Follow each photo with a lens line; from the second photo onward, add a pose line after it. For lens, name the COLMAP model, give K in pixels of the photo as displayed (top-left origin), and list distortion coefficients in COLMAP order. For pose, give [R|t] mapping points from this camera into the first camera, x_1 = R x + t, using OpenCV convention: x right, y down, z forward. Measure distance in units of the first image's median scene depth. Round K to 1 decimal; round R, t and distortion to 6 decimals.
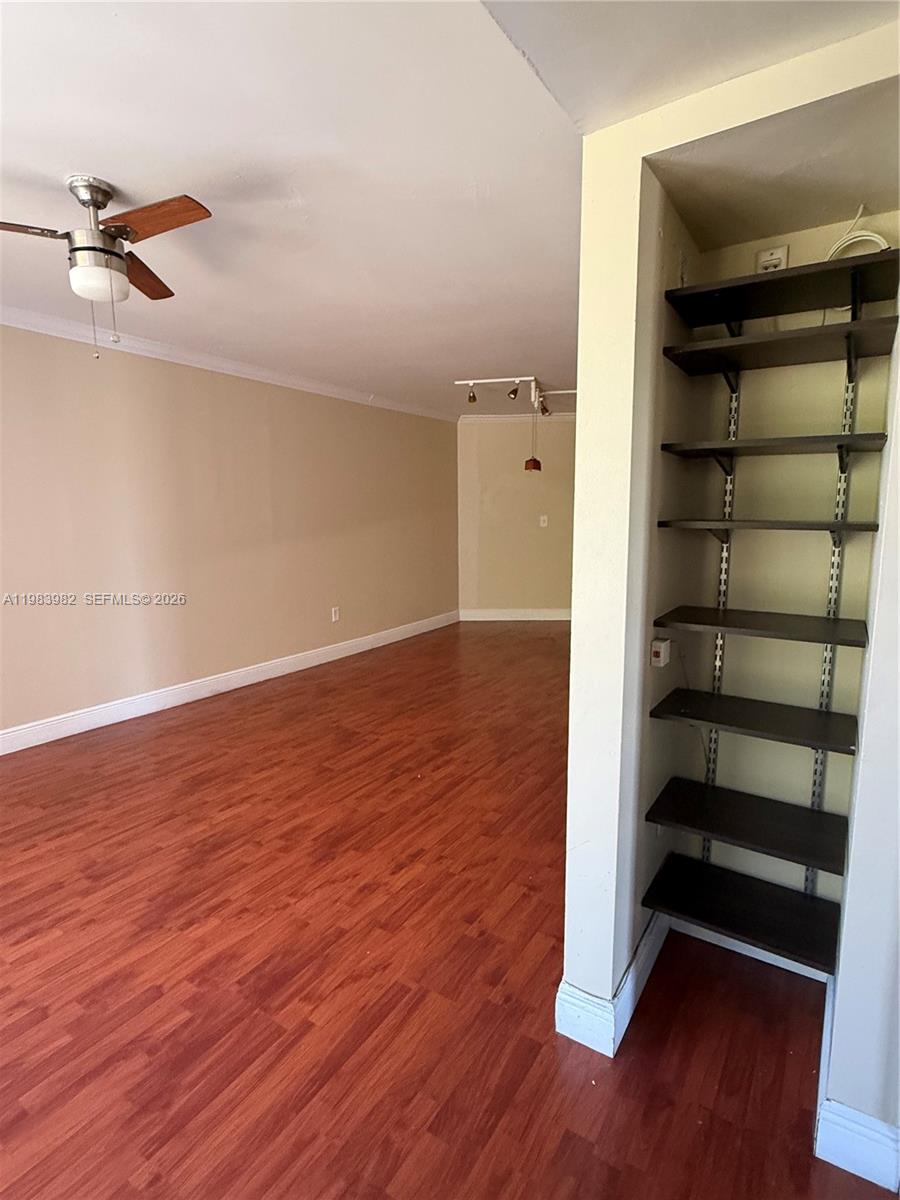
lens RADIAL K [[608.0, 0, 451.0], [0, 608.0, 598.1], [0, 0, 1]] dist [0.004991, -0.001832]
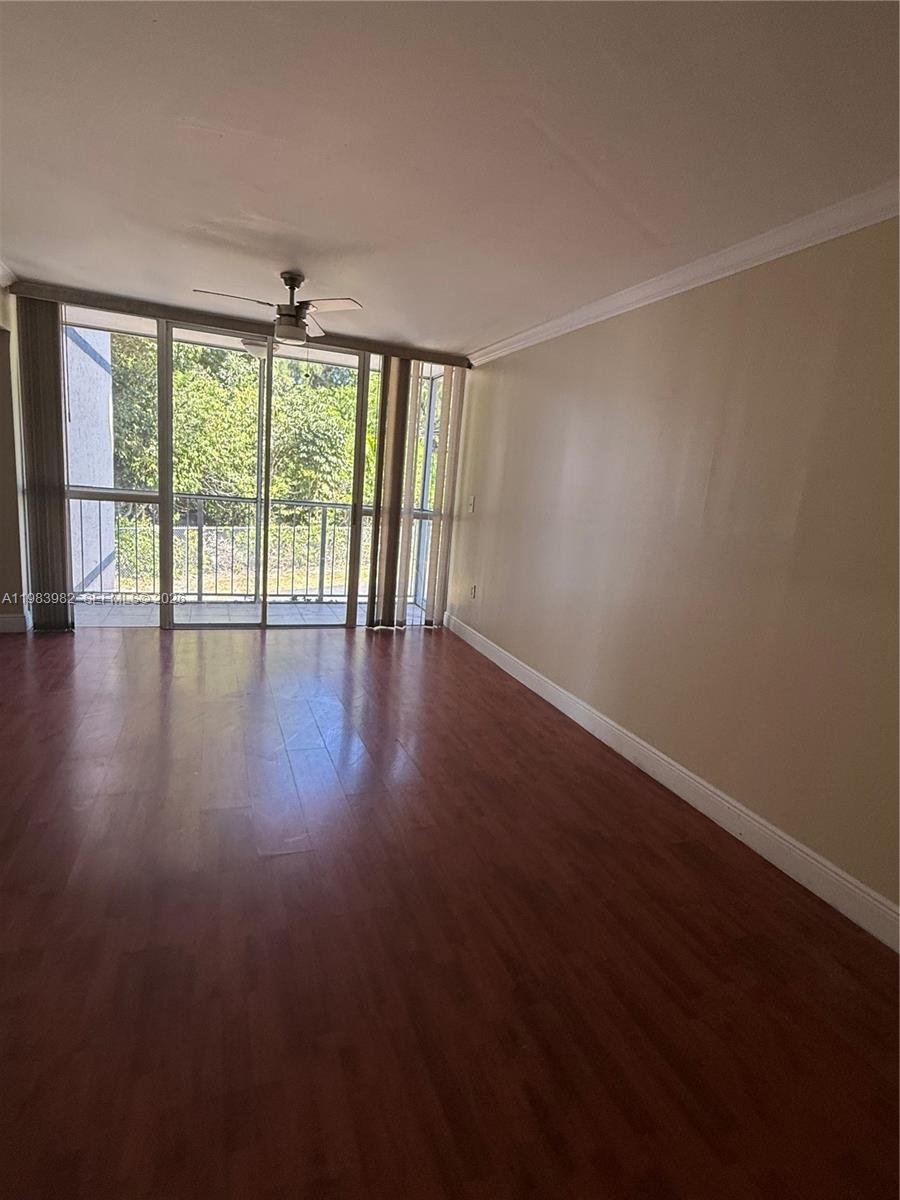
lens RADIAL K [[608.0, 0, 449.5], [0, 608.0, 607.2], [0, 0, 1]] dist [0.004991, -0.001832]
pose [[-0.586589, 0.113398, -0.801907, 0.290603], [-0.199090, 0.939575, 0.278498, -0.174848], [0.785033, 0.323015, -0.528568, 1.263199]]
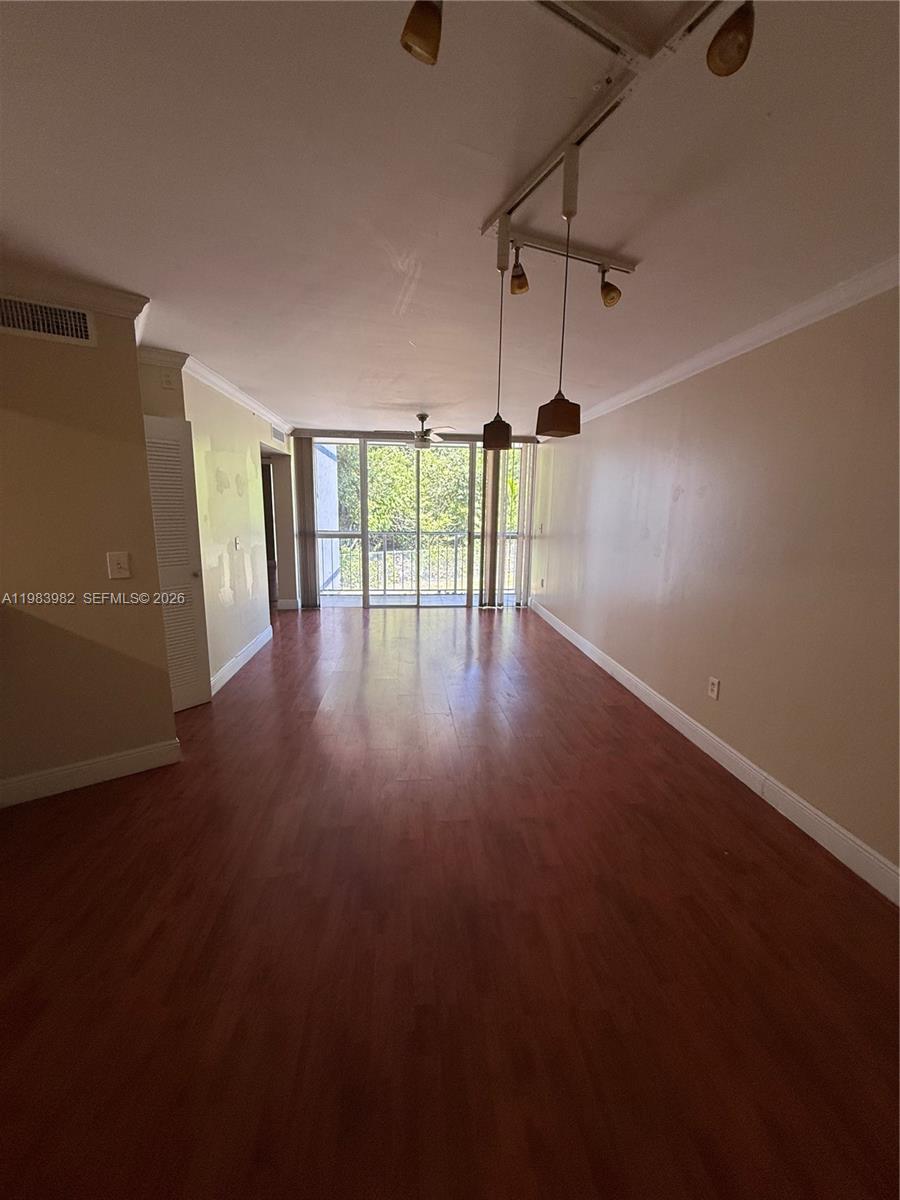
lens RADIAL K [[475.4, 0, 448.4], [0, 475.4, 595.0], [0, 0, 1]] dist [0.000289, -0.000241]
pose [[-0.782979, 0.103626, -0.613356, 0.451958], [-0.103911, 0.950383, 0.293214, -0.252311], [0.613307, 0.293315, -0.733362, 1.593210]]
